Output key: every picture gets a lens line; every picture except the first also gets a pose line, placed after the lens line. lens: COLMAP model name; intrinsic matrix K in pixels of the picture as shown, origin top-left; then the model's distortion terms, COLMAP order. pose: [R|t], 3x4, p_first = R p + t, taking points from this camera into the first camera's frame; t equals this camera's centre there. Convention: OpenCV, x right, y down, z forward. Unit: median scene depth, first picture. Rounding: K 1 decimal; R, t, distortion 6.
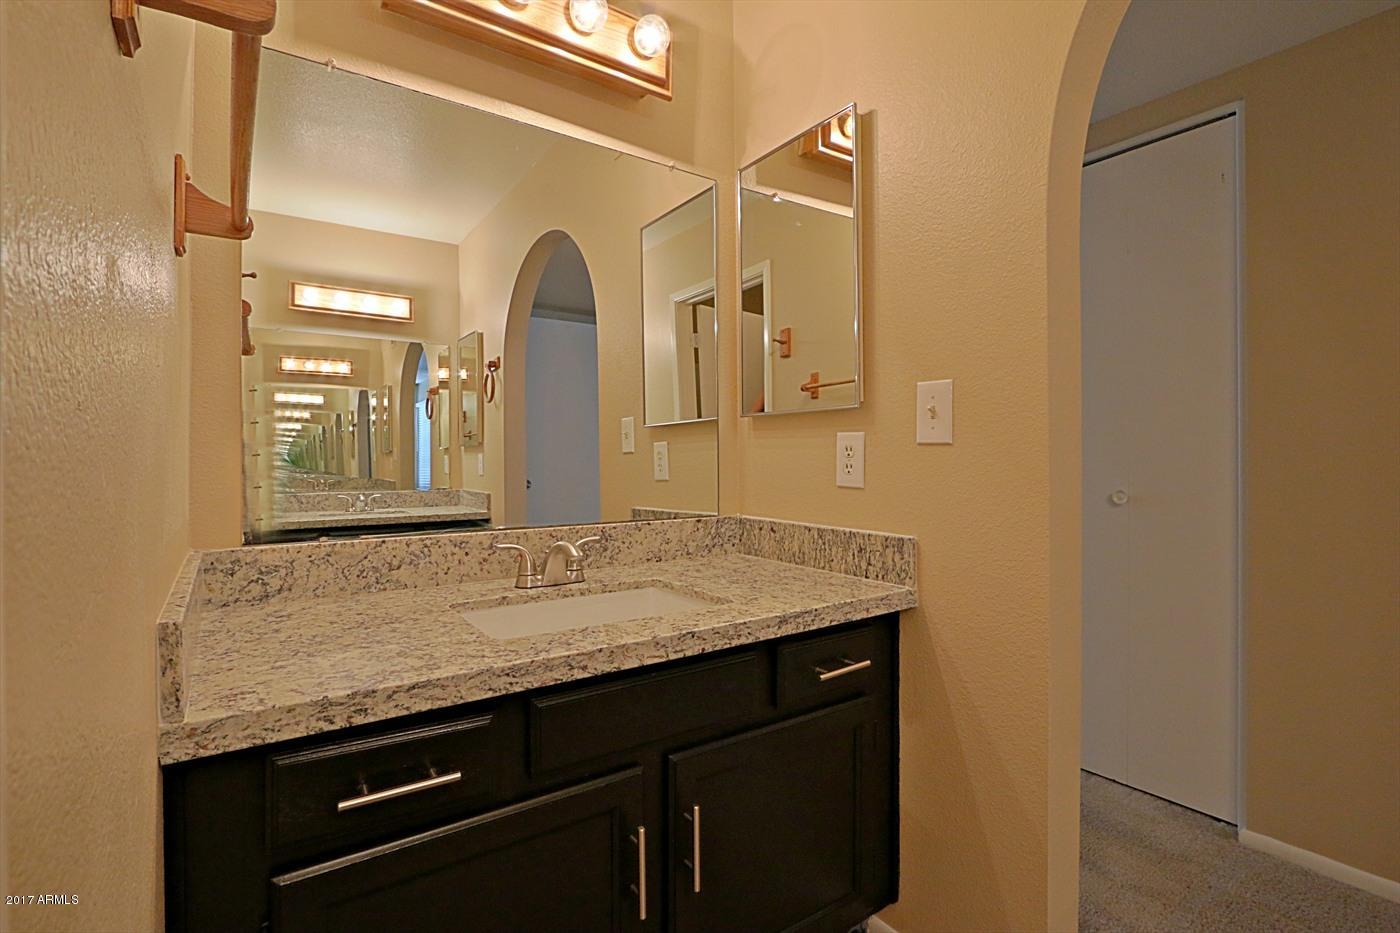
lens RADIAL K [[636.7, 0, 696.0], [0, 636.7, 459.6], [0, 0, 1]] dist [-0.031730, 0.011967]
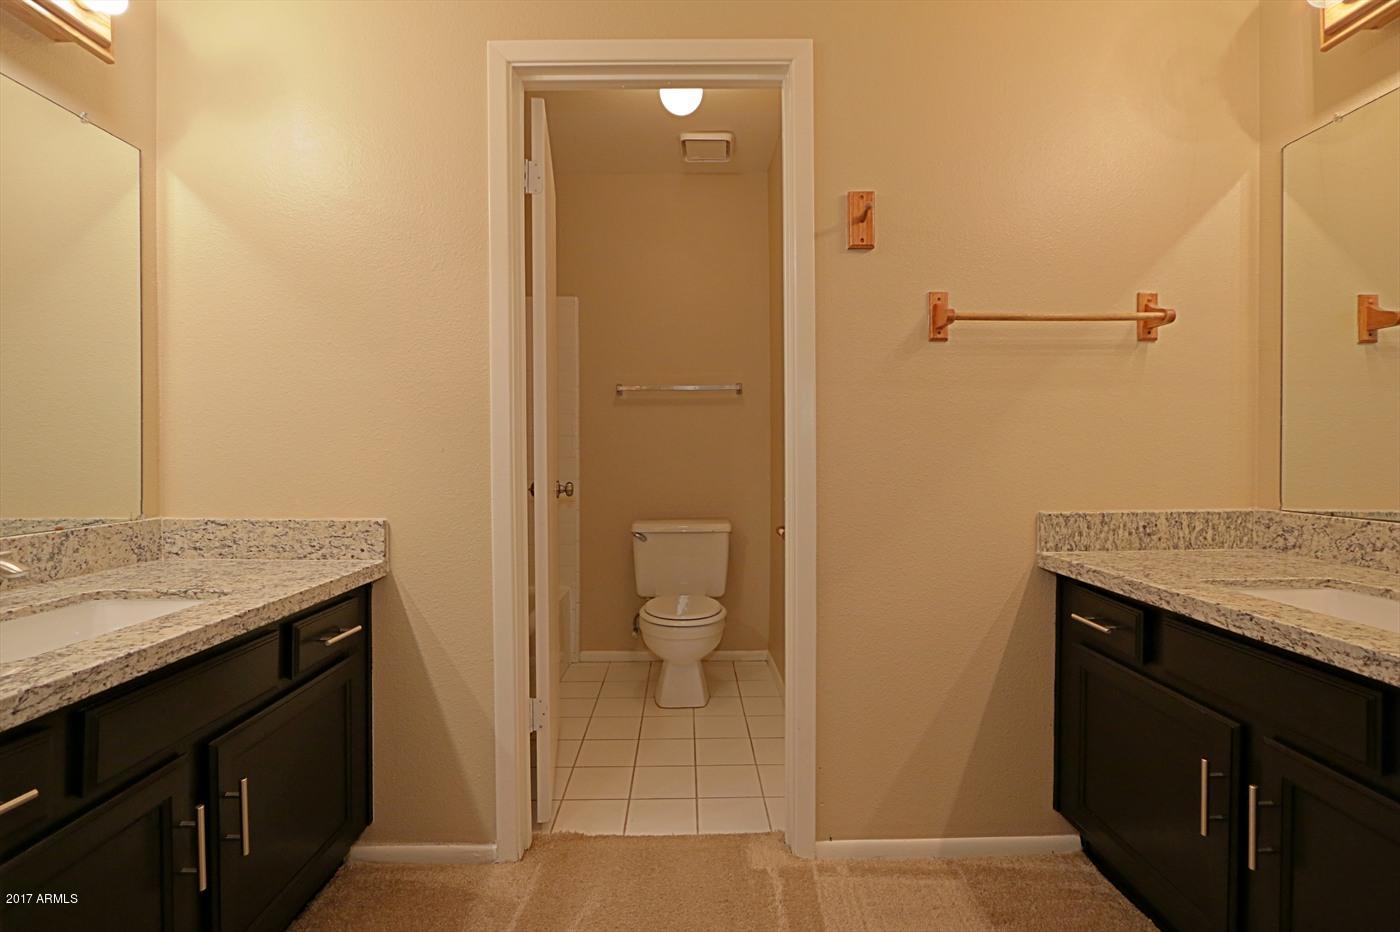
lens RADIAL K [[636.7, 0, 696.0], [0, 636.7, 459.1], [0, 0, 1]] dist [-0.031730, 0.011967]
pose [[-0.553189, 0.020482, -0.832804, 1.176008], [0.008636, 0.999785, 0.018853, -0.013540], [0.833011, 0.003237, -0.553247, 0.694803]]
